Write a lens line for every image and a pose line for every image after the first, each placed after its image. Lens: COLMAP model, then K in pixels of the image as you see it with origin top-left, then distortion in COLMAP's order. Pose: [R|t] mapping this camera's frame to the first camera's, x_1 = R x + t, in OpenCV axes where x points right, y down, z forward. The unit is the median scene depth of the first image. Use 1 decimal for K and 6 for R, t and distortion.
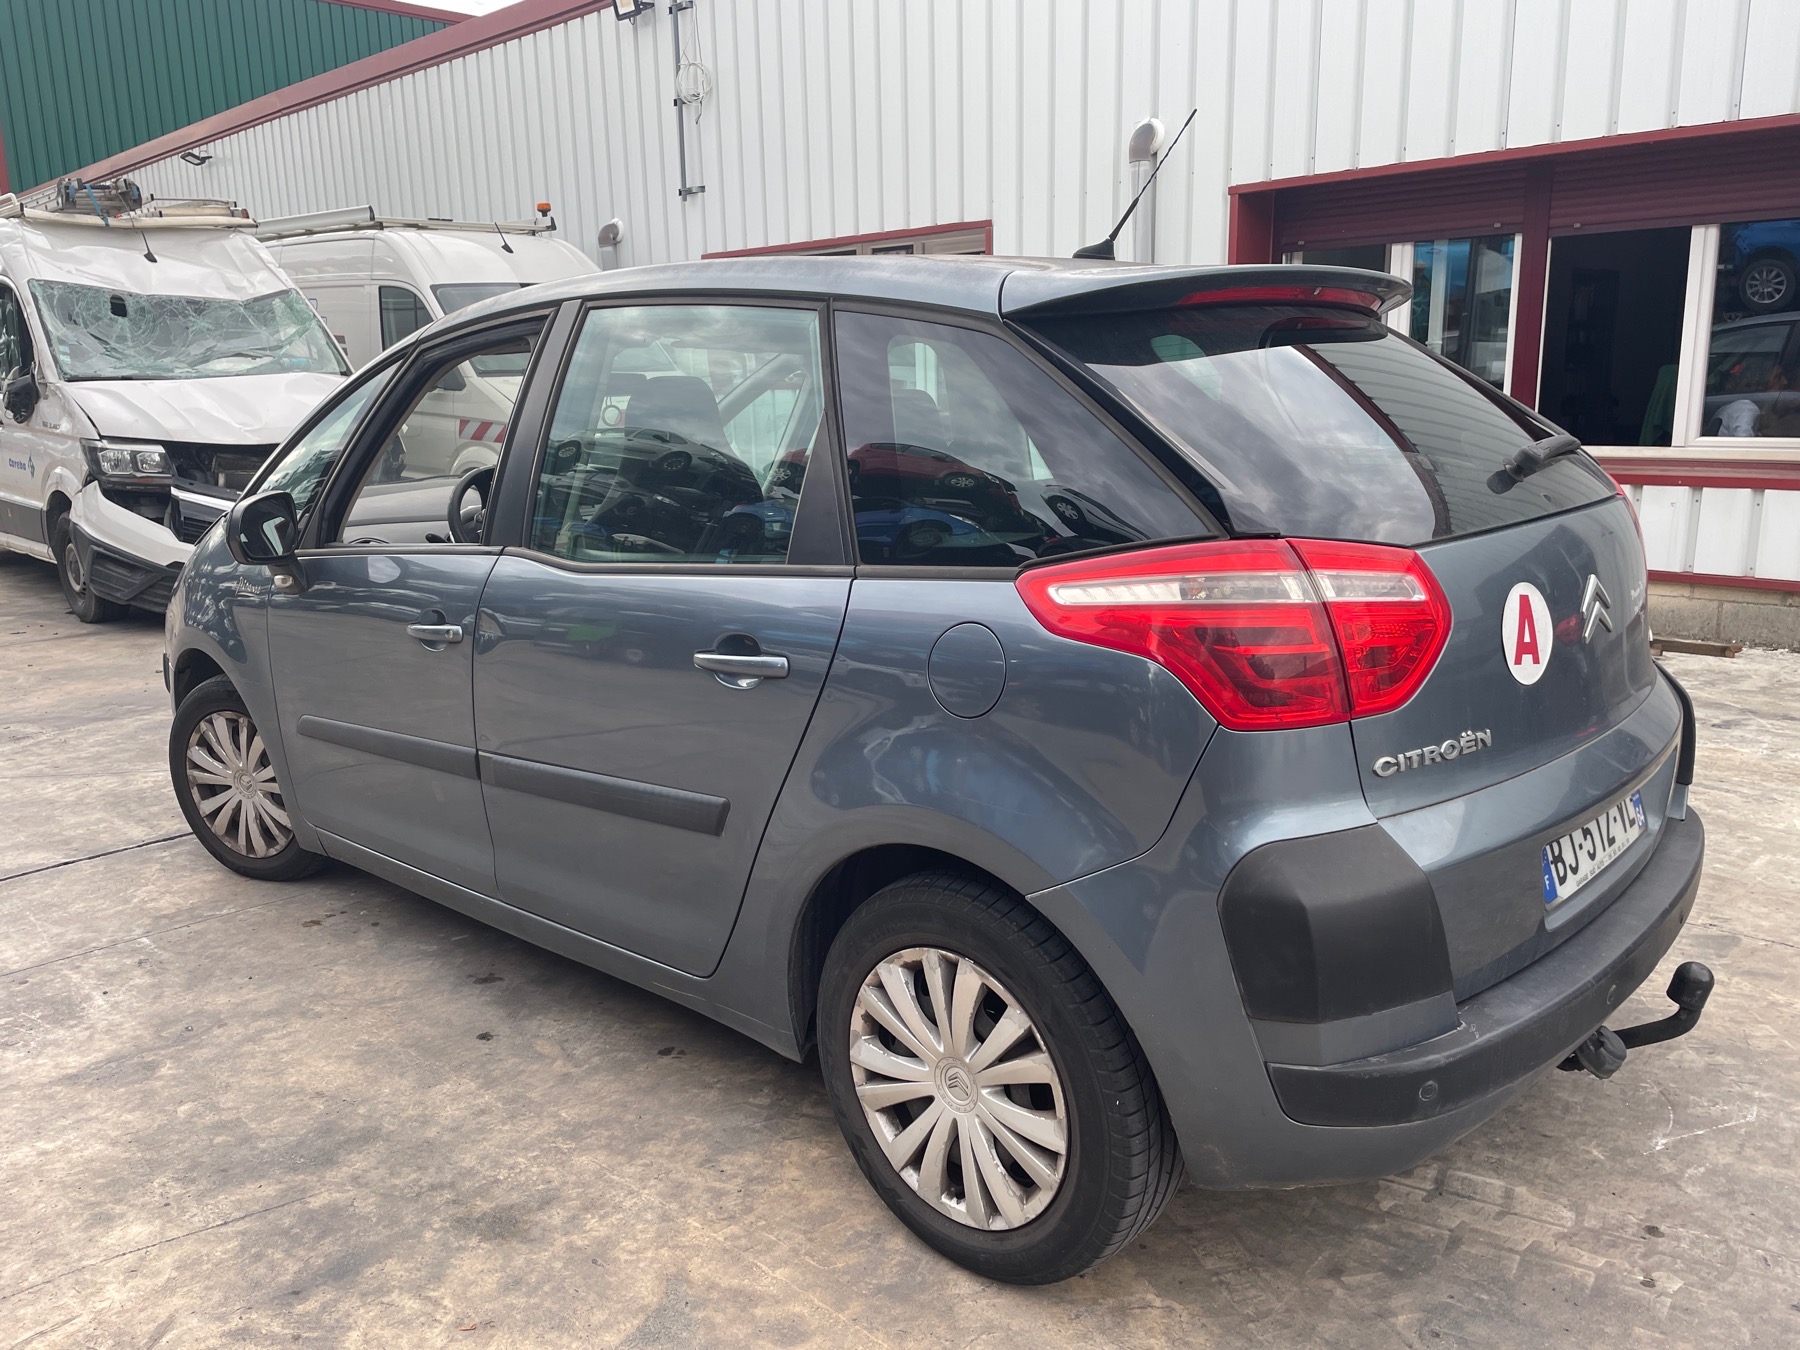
lens RADIAL K [[1374.5, 0, 900.0], [0, 1374.5, 675.0], [0, 0, 1]] dist [0.068519, -0.068482]
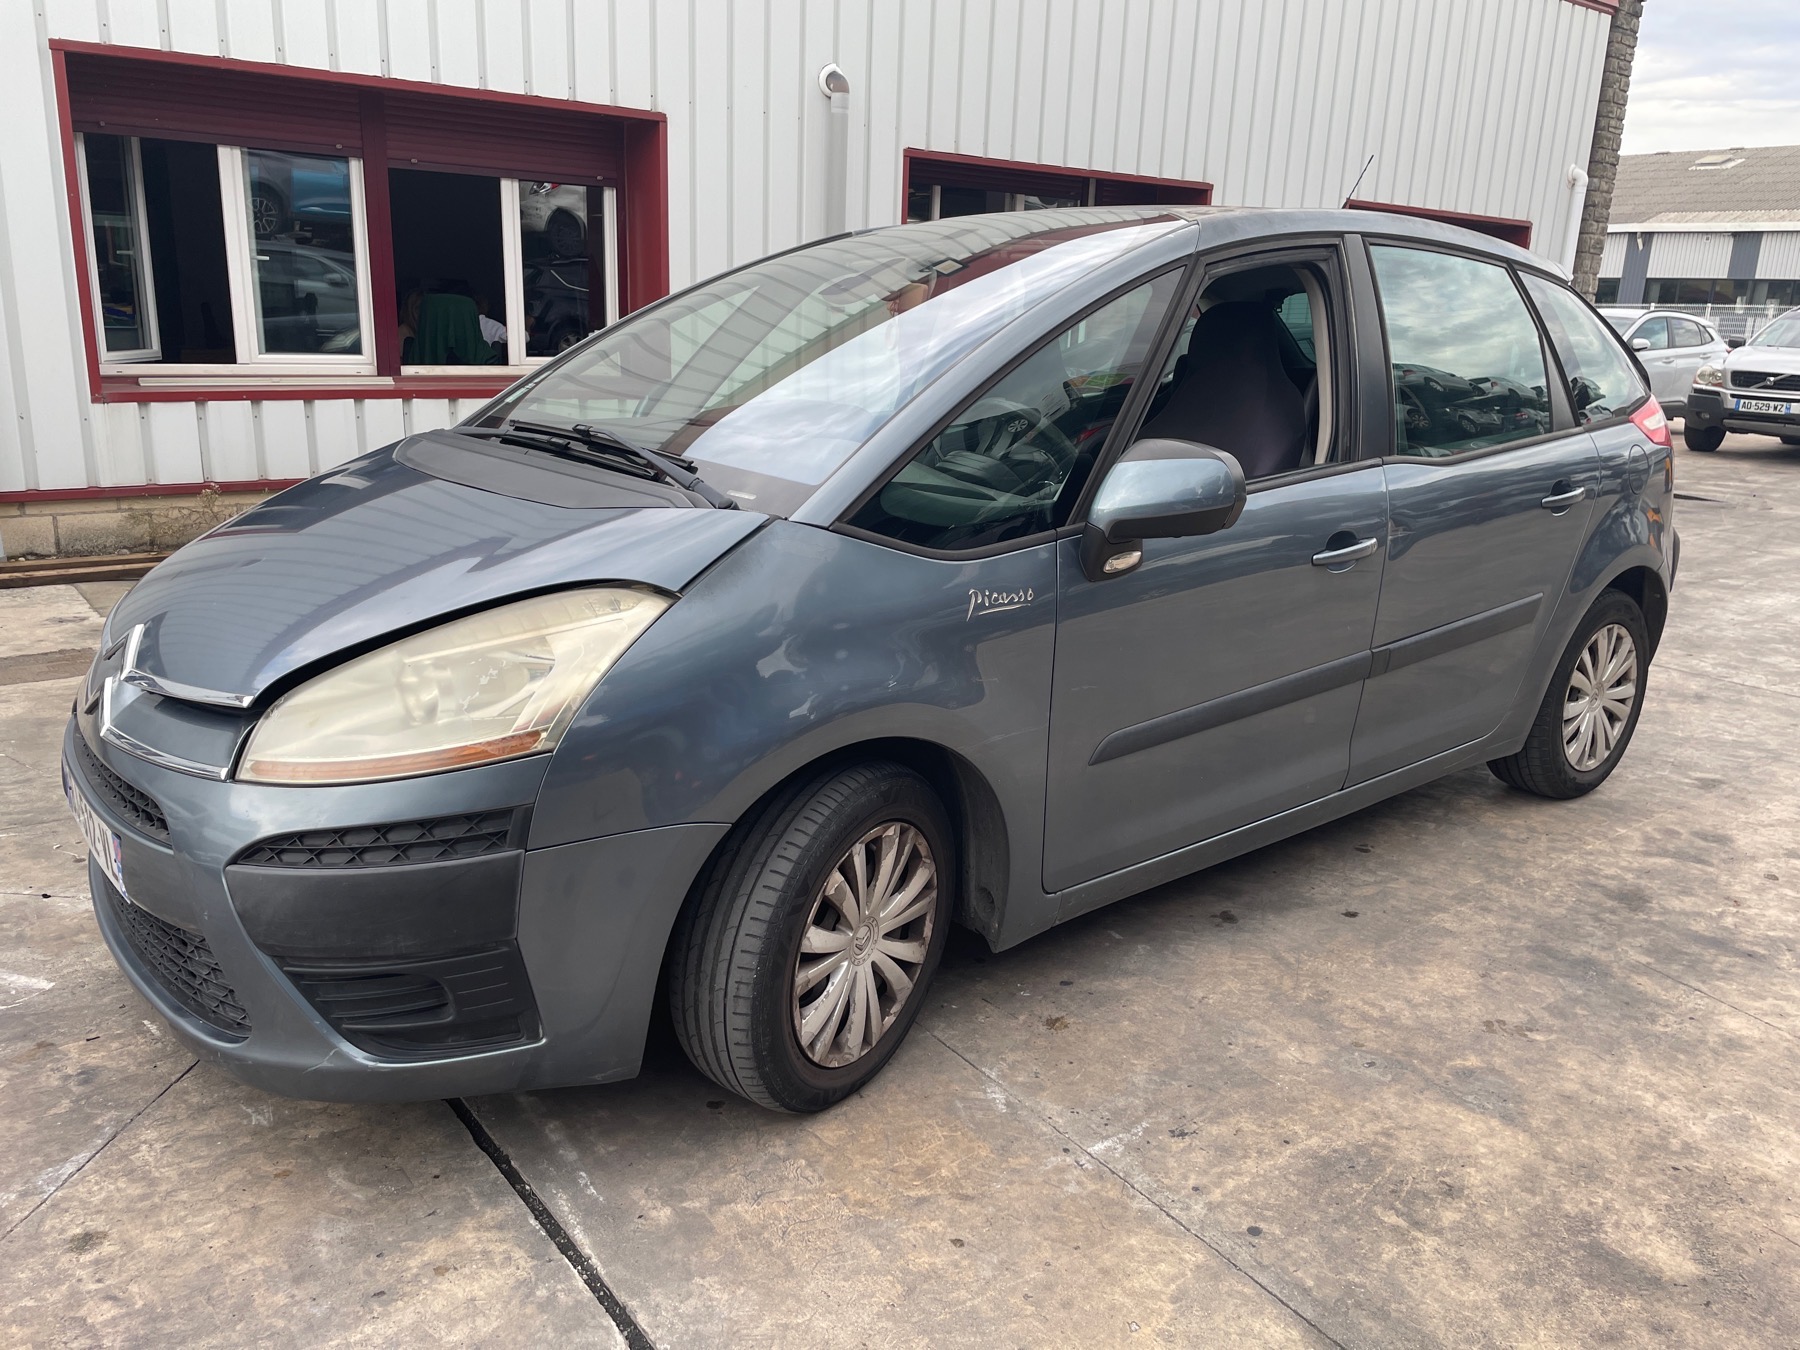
lens RADIAL K [[1348.4, 0, 900.0], [0, 1348.4, 675.0], [0, 0, 1]] dist [0.055381, -0.064758]
pose [[0.136389, -0.232435, 0.963002, -1.369399], [0.174230, 0.962561, 0.207653, -0.208973], [-0.975214, 0.139462, 0.171780, 1.170454]]
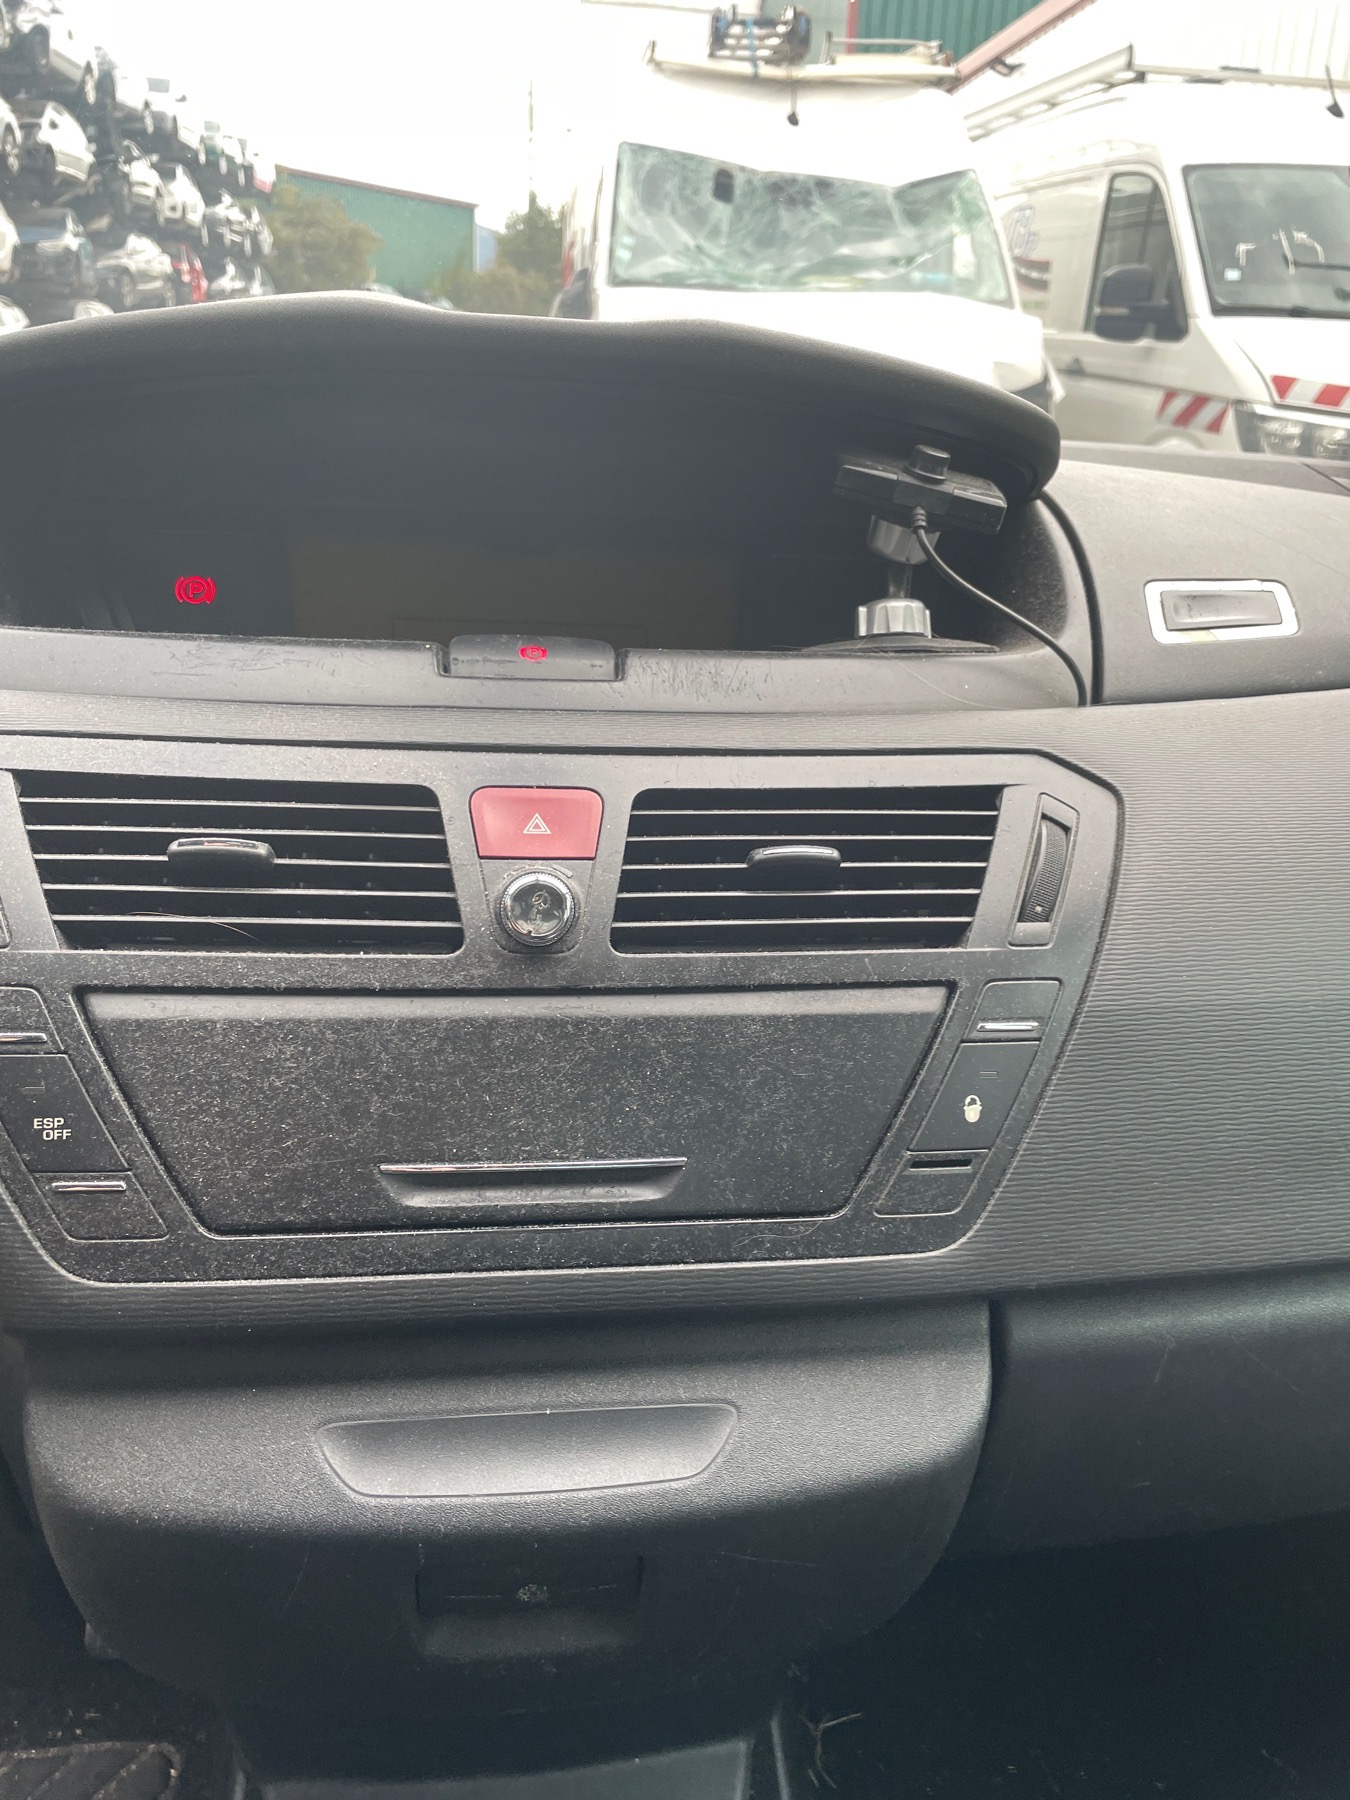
lens RADIAL K [[1348.4, 0, 675.0], [0, 1348.4, 900.0], [0, 0, 1]] dist [0.055381, -0.064758]
pose [[0.759052, 0.287375, -0.584171, -0.057789], [-0.196580, 0.956591, 0.215152, -0.051663], [0.620642, -0.048475, 0.782594, 0.364576]]
